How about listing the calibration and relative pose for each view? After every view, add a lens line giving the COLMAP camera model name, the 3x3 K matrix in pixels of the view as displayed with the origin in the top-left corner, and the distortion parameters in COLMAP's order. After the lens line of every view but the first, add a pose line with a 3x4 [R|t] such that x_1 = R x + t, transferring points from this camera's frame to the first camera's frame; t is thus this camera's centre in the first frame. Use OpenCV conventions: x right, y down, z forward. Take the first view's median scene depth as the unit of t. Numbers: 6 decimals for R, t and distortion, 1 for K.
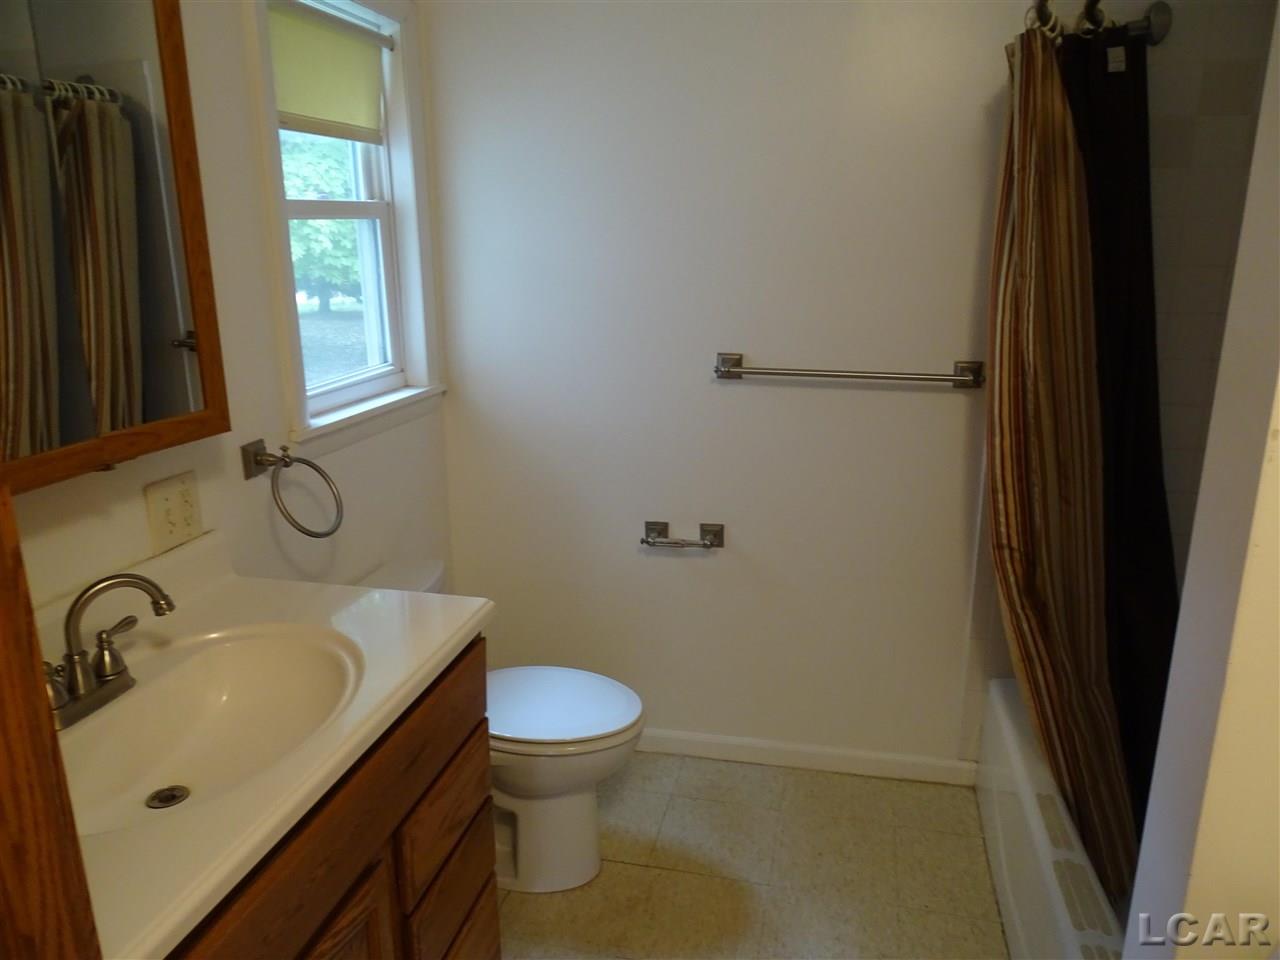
lens RADIAL K [[901.1, 0, 647.8], [0, 901.1, 476.1], [0, 0, 1]] dist [0.002530, -0.005479]
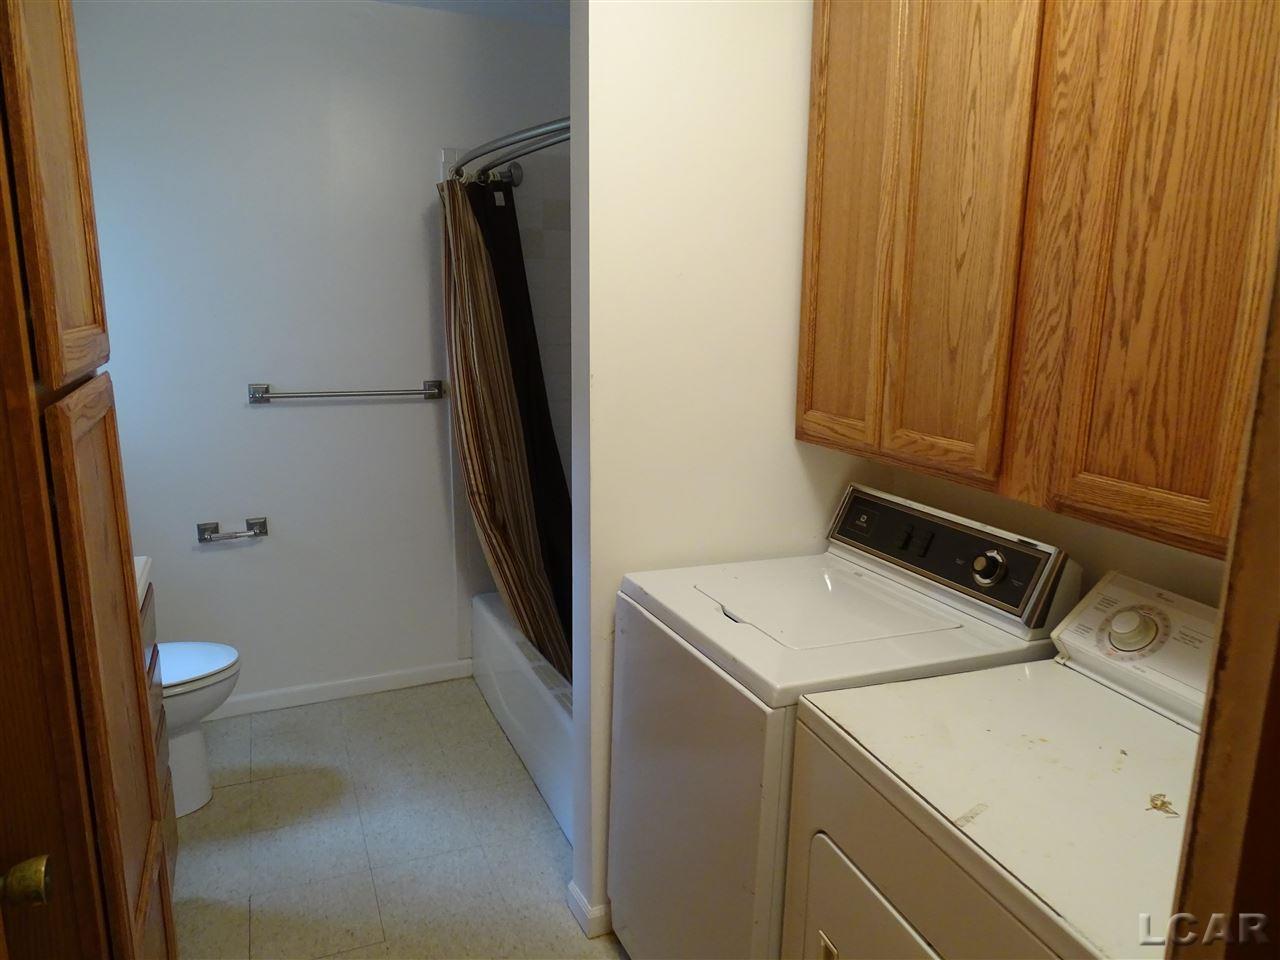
lens RADIAL K [[901.1, 0, 647.8], [0, 901.1, 476.1], [0, 0, 1]] dist [0.002530, -0.005479]
pose [[0.804327, -0.108877, 0.584127, -0.278430], [0.141104, 0.989947, -0.009777, 0.106612], [-0.577190, 0.090286, 0.811603, -0.454684]]
